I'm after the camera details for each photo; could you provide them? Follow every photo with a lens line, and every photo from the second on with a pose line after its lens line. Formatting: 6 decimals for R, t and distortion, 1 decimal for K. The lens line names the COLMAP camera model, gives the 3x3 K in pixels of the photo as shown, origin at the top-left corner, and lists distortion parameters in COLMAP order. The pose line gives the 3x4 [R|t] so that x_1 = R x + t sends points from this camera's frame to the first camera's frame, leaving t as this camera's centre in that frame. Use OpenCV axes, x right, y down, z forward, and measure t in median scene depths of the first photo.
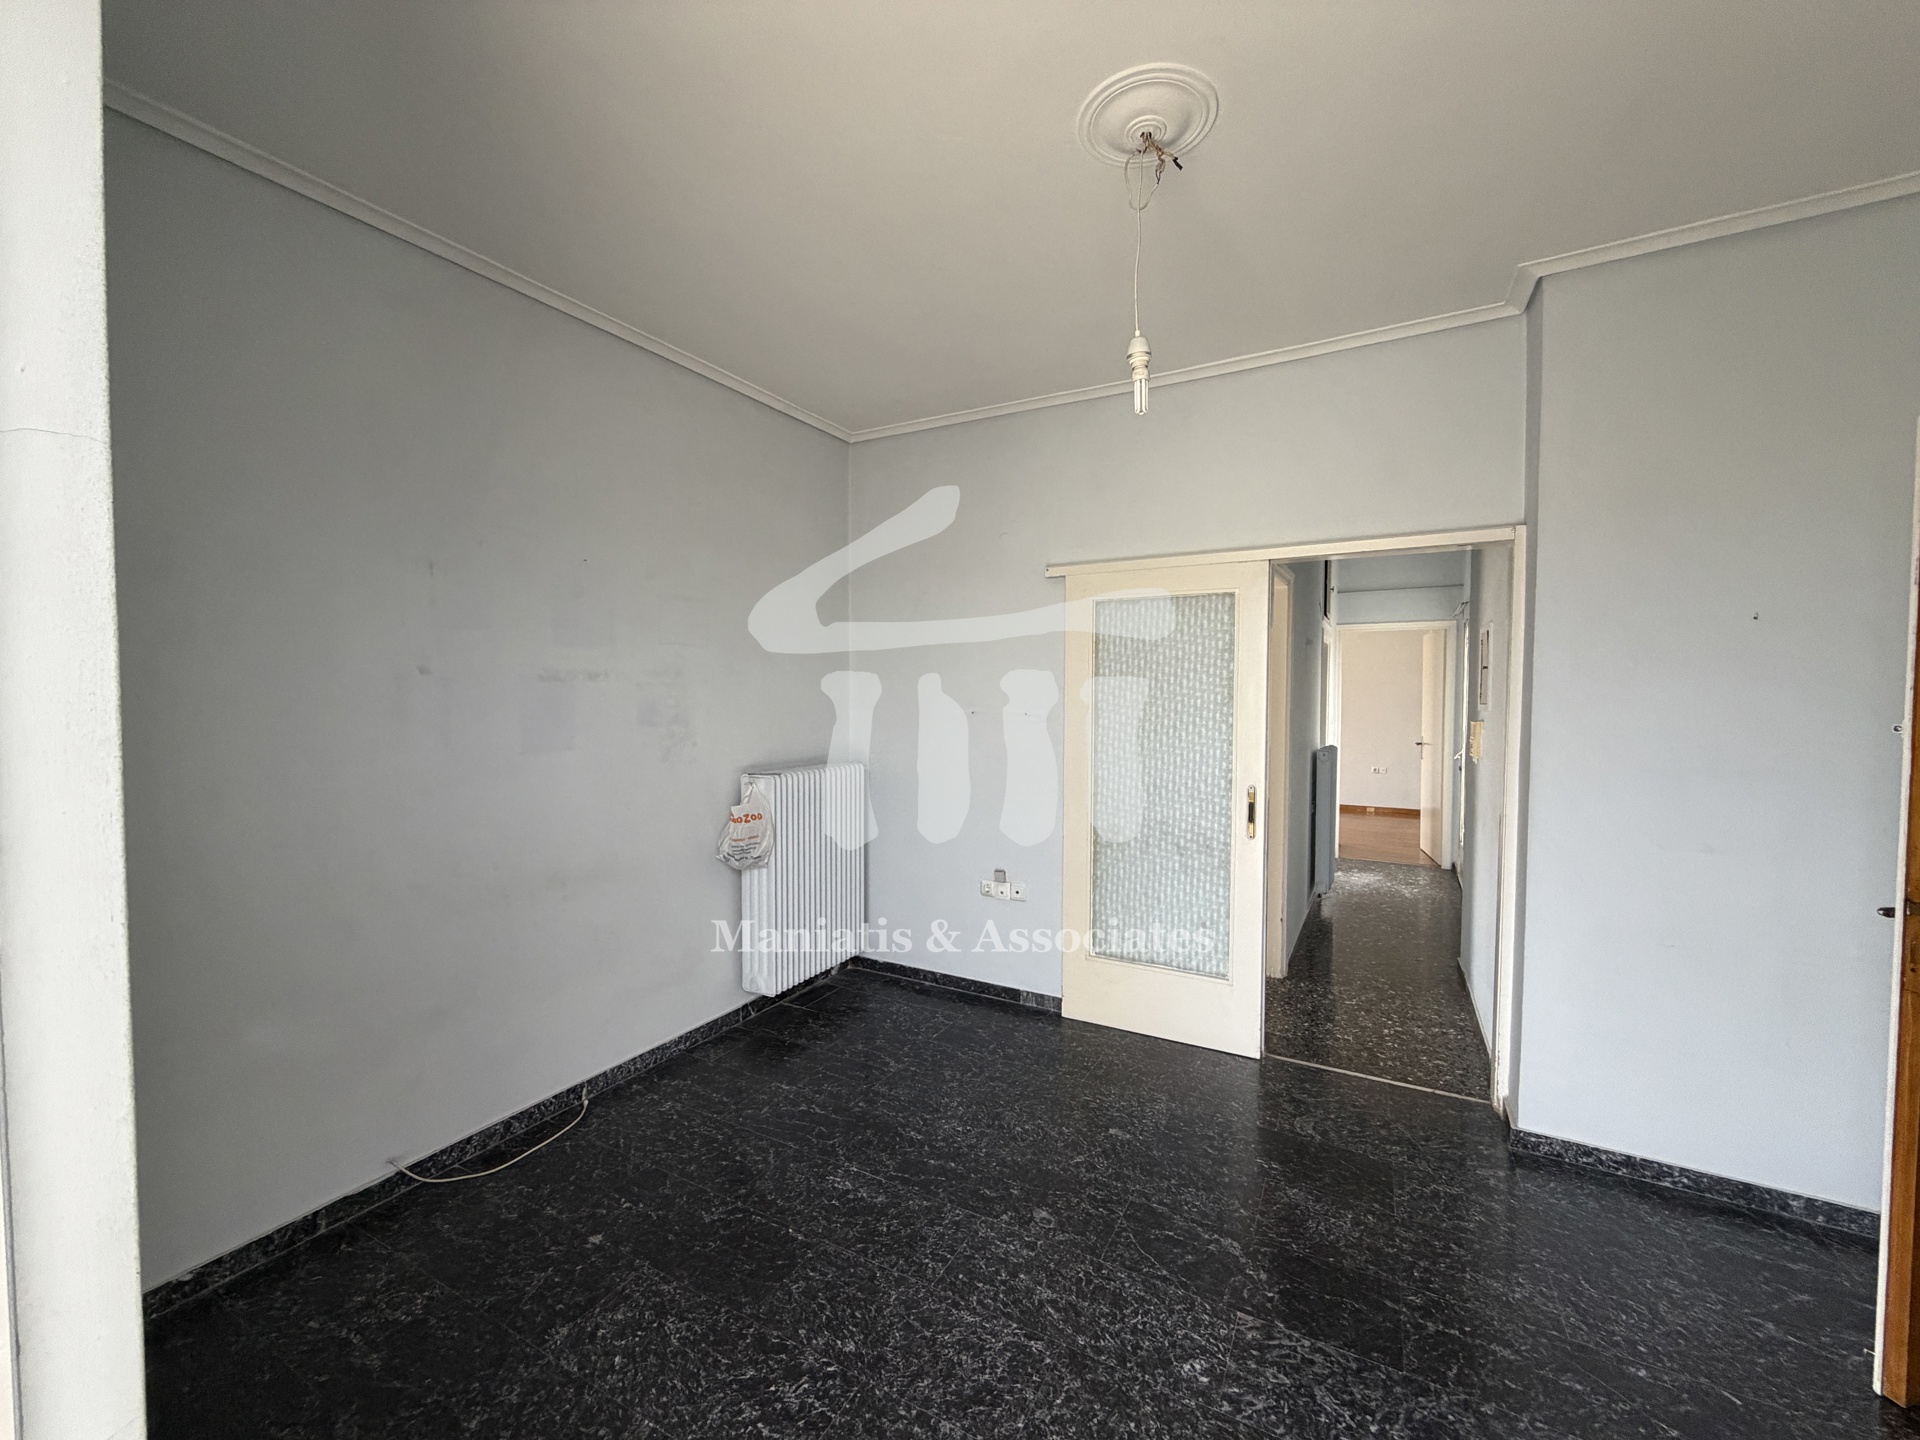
lens RADIAL K [[762.7, 0, 954.6], [0, 762.7, 726.0], [0, 0, 1]] dist [0.000983, -0.000252]
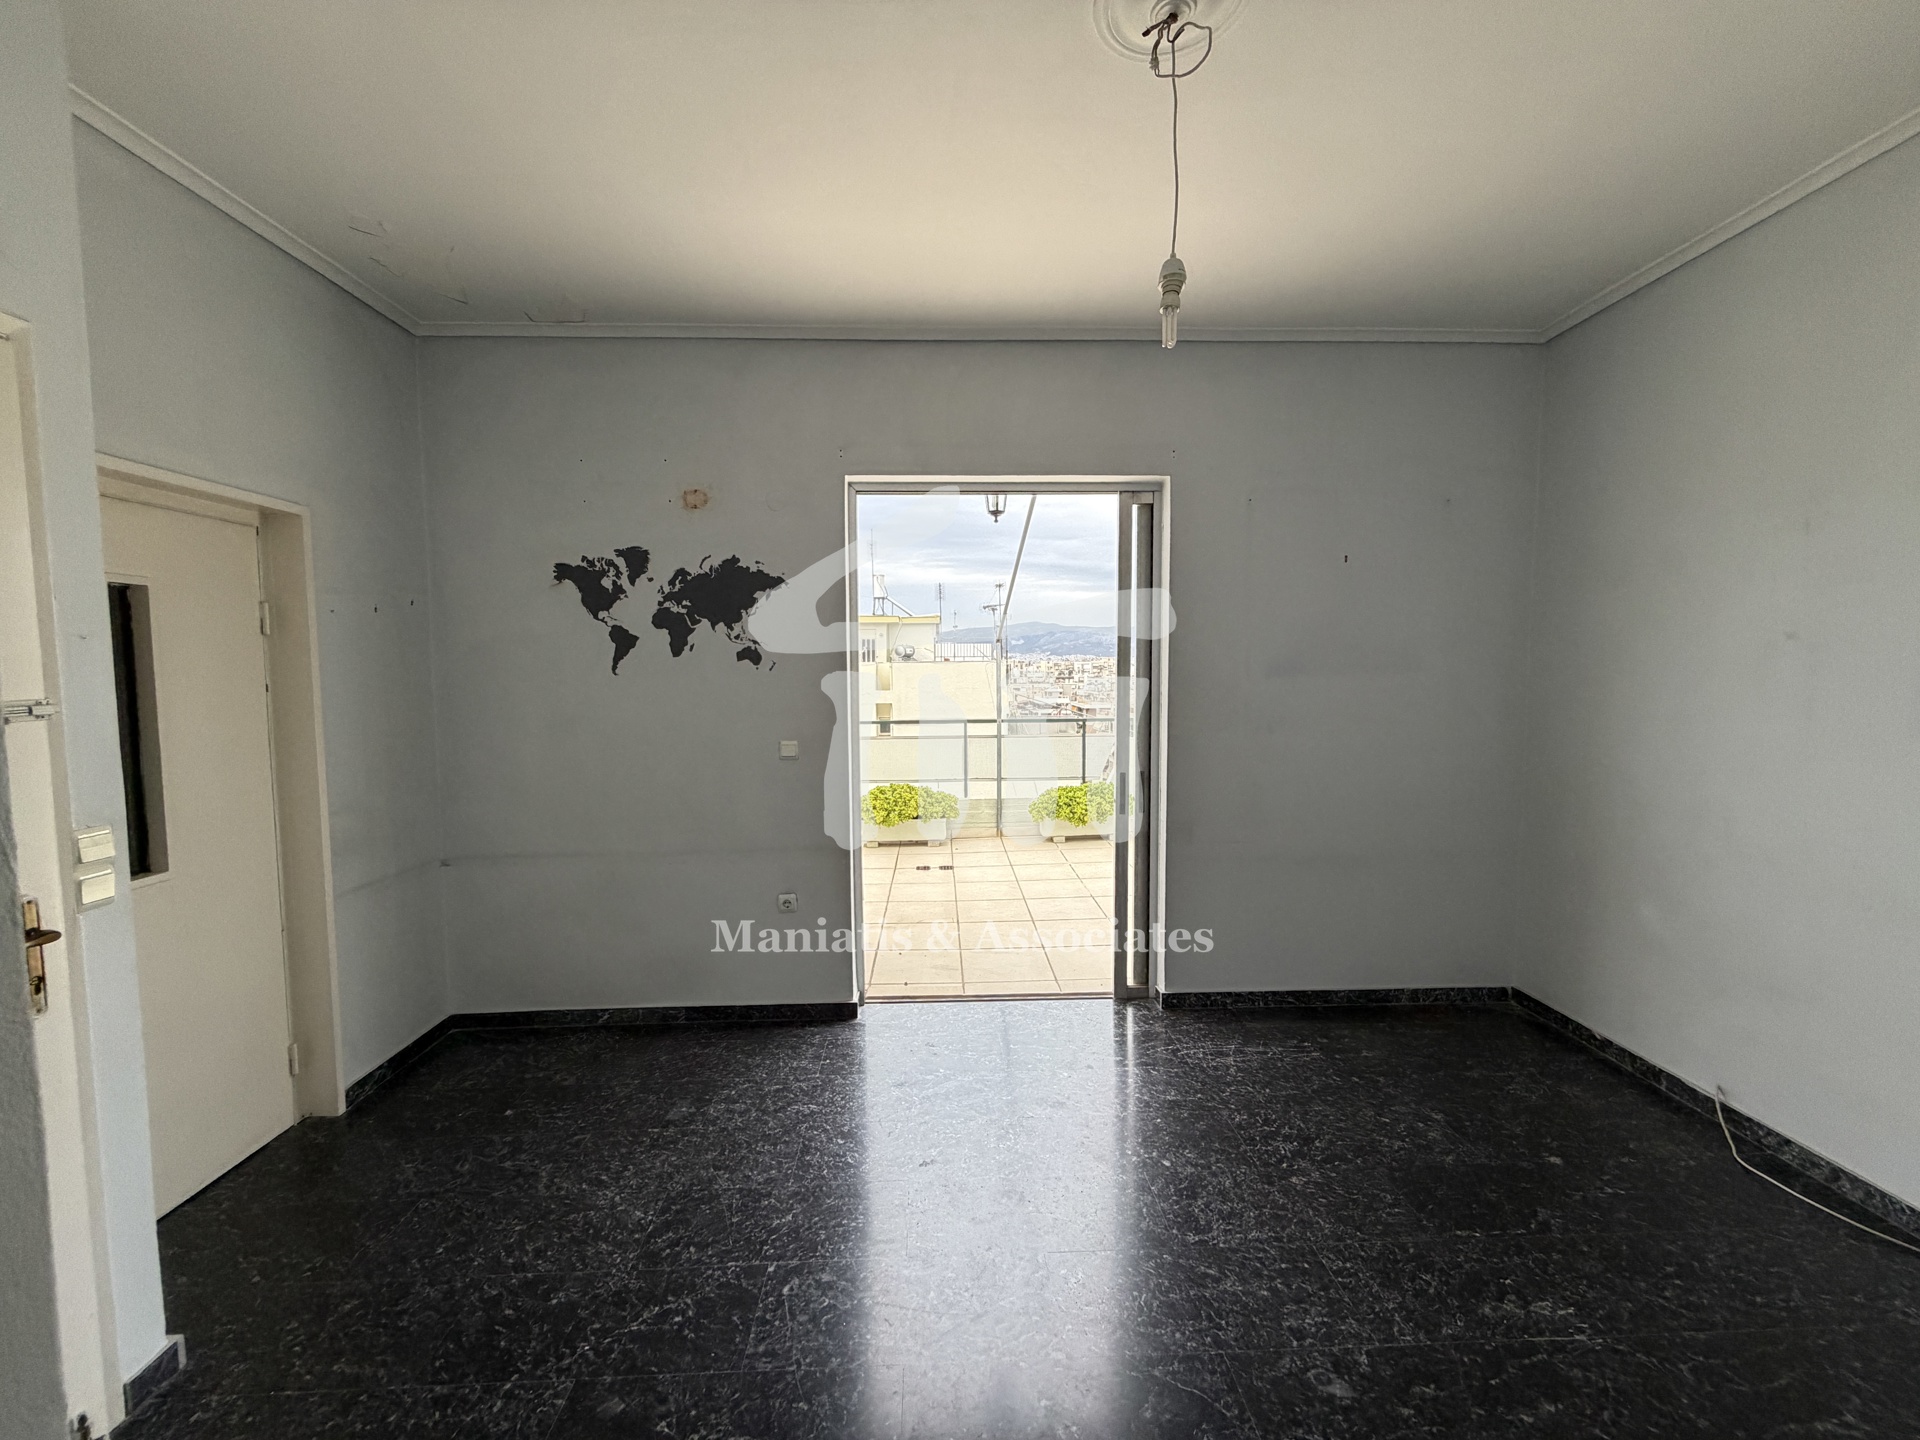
lens RADIAL K [[764.5, 0, 954.1], [0, 764.5, 718.4], [0, 0, 1]] dist [0.001101, -0.000305]
pose [[-0.861662, 0.036966, -0.506134, 0.587310], [-0.016127, 0.994845, 0.100113, -0.039480], [0.507226, 0.094426, -0.856624, 1.053903]]
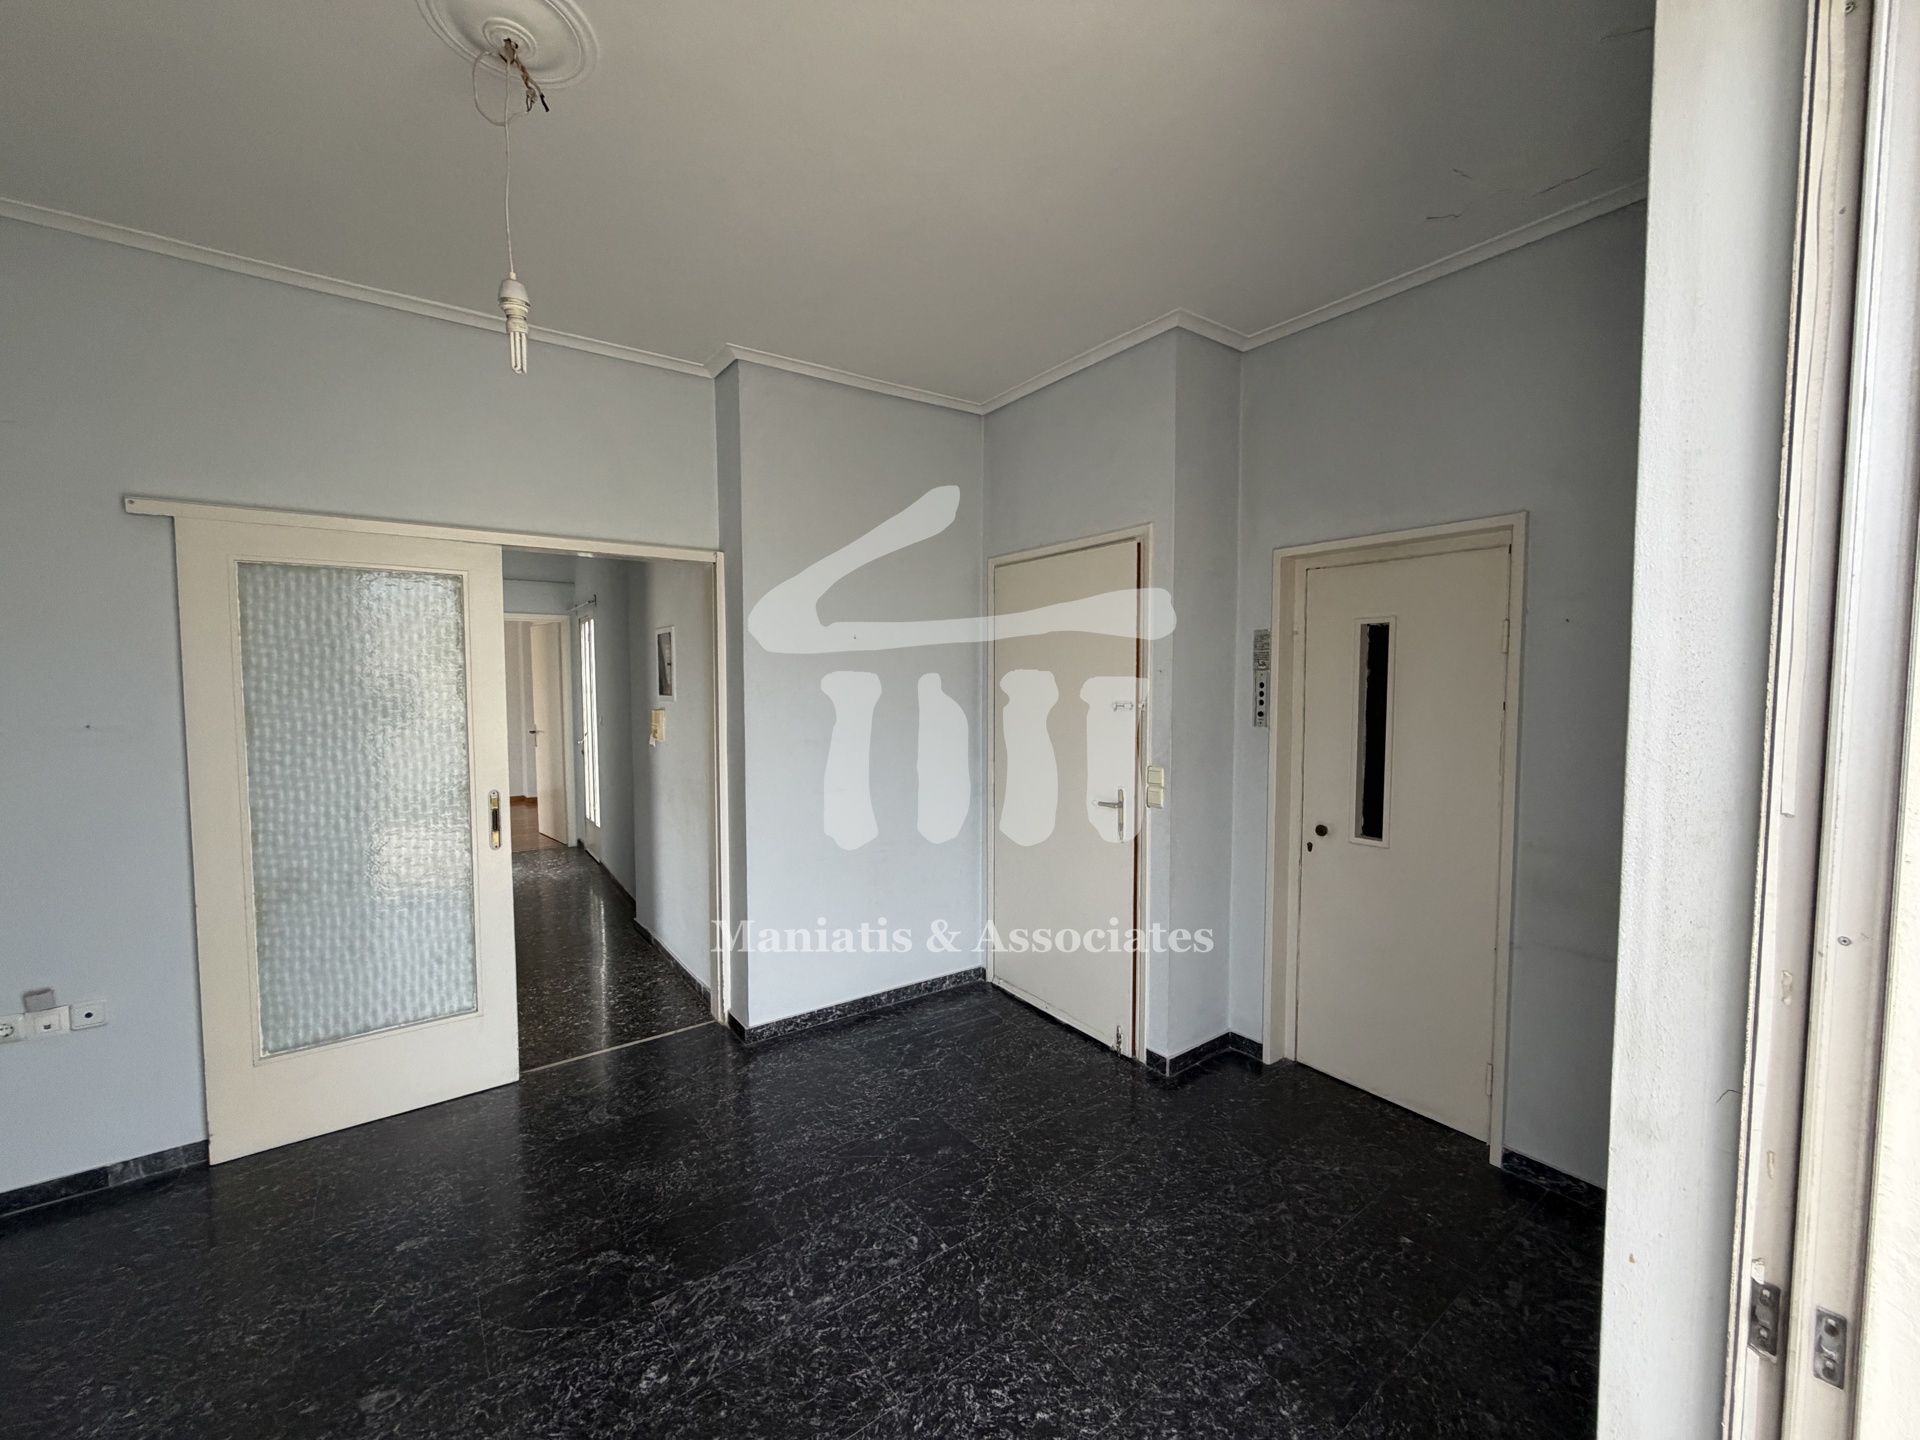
lens RADIAL K [[762.7, 0, 954.6], [0, 762.7, 726.0], [0, 0, 1]] dist [0.000983, -0.000252]
pose [[0.422004, -0.059515, 0.904638, -0.215379], [0.043455, 0.998024, 0.045388, -0.017951], [-0.905552, 0.020157, 0.423756, 0.122463]]
